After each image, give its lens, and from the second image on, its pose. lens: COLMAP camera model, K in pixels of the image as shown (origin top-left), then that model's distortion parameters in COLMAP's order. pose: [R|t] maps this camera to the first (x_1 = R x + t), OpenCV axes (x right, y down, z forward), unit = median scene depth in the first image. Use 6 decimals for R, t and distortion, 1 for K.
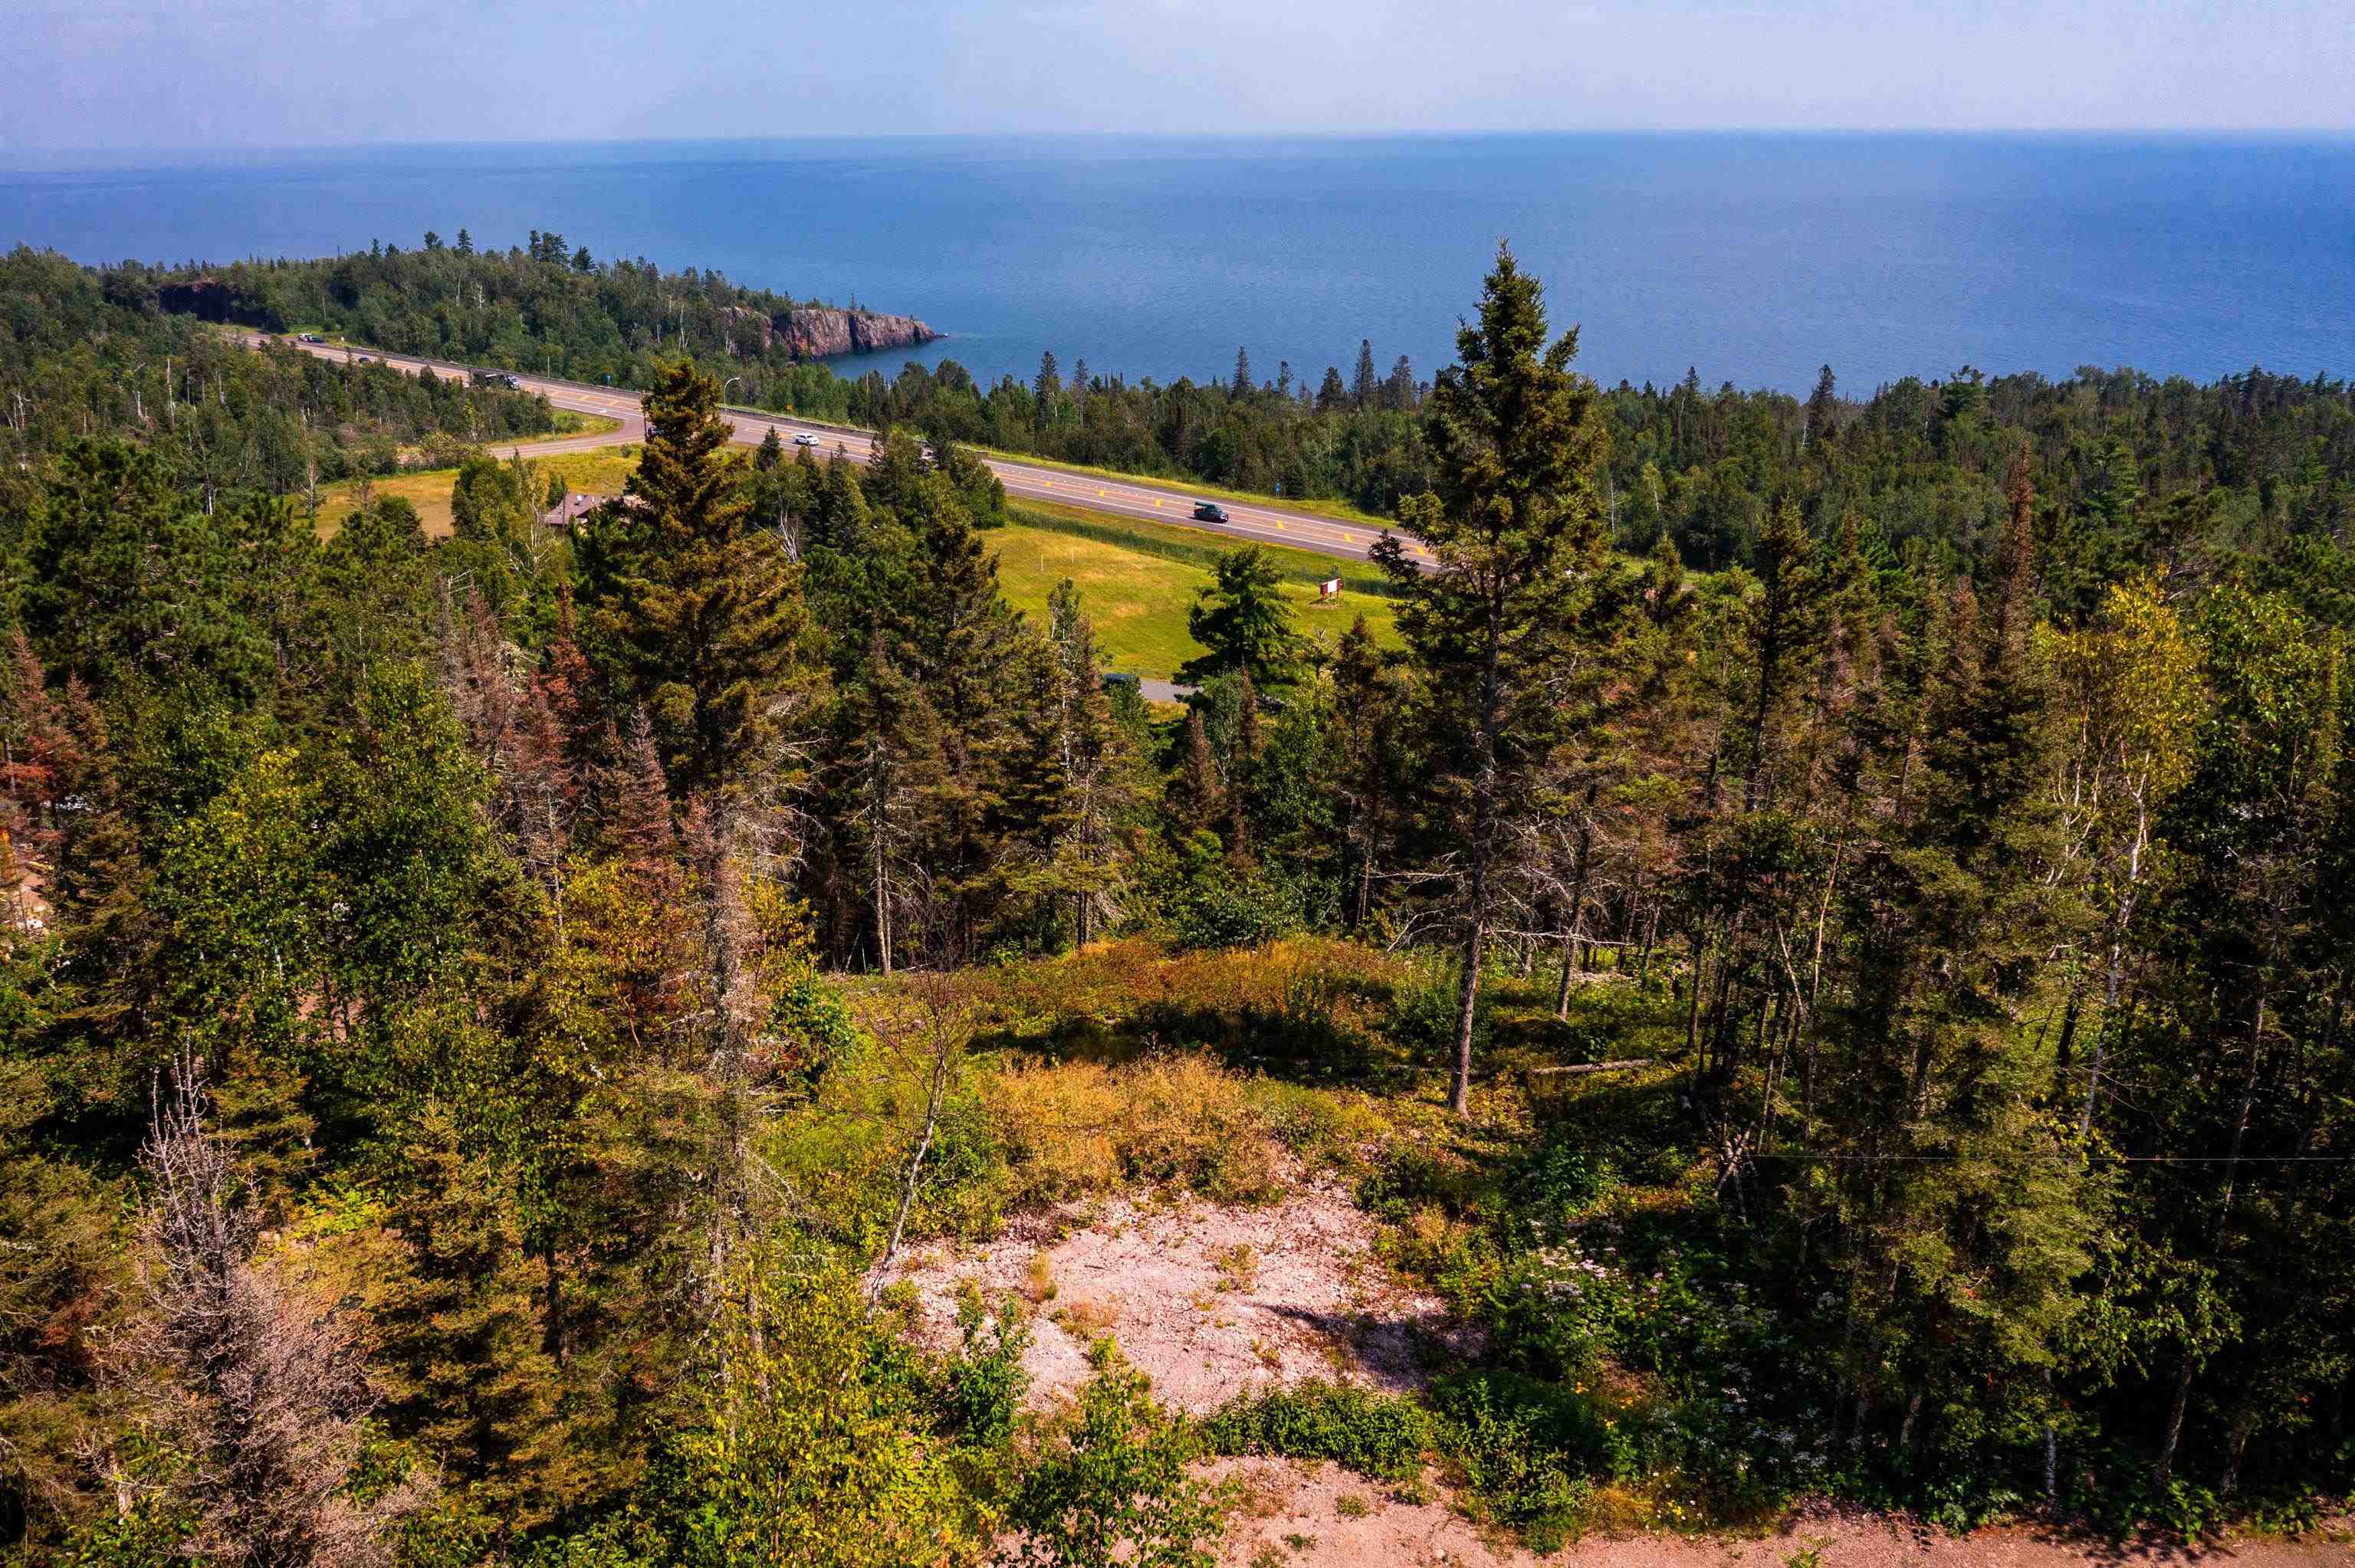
lens RADIAL K [[1858.8, 0, 1185.6], [0, 1858.8, 790.5], [0, 0, 1]] dist [-0.025774, -0.000452]
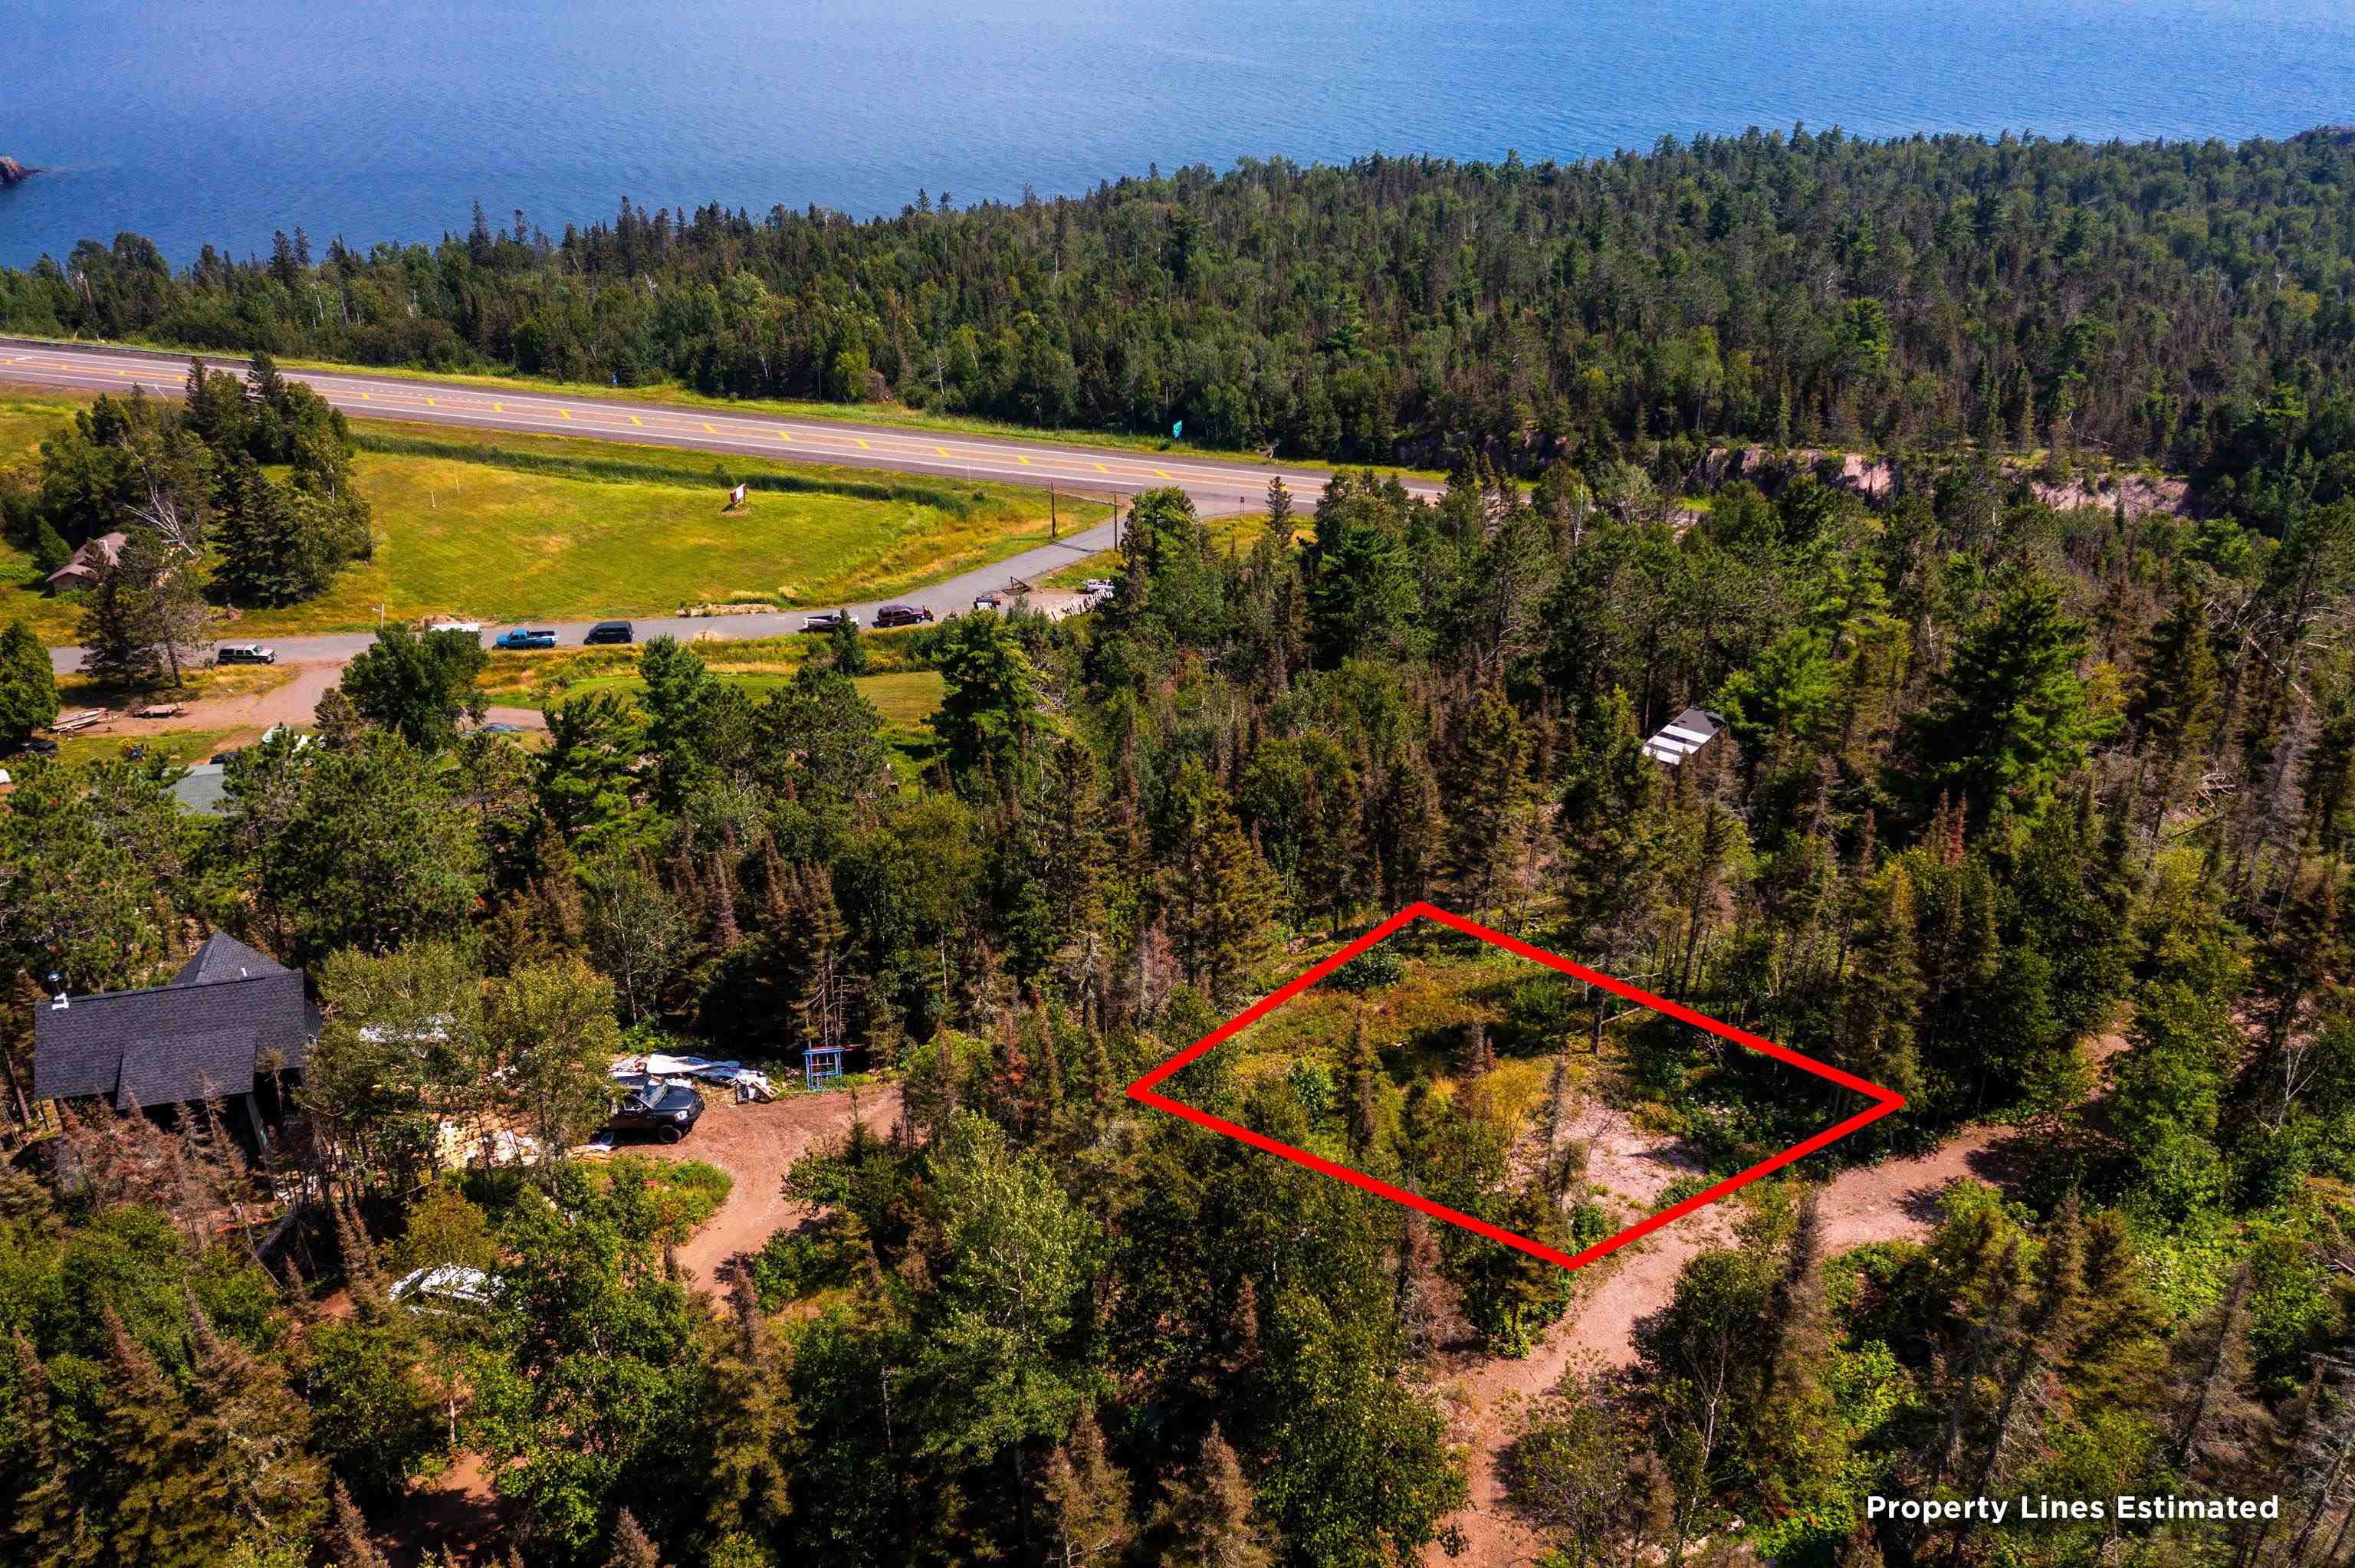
lens RADIAL K [[1880.8, 0, 1181.3], [0, 1880.8, 789.2], [0, 0, 1]] dist [-0.029468, 0.008179]
pose [[0.895558, -0.197493, 0.398714, -0.760016], [0.142340, 0.976169, 0.163808, -0.389156], [-0.421563, -0.089946, 0.902327, -0.563130]]
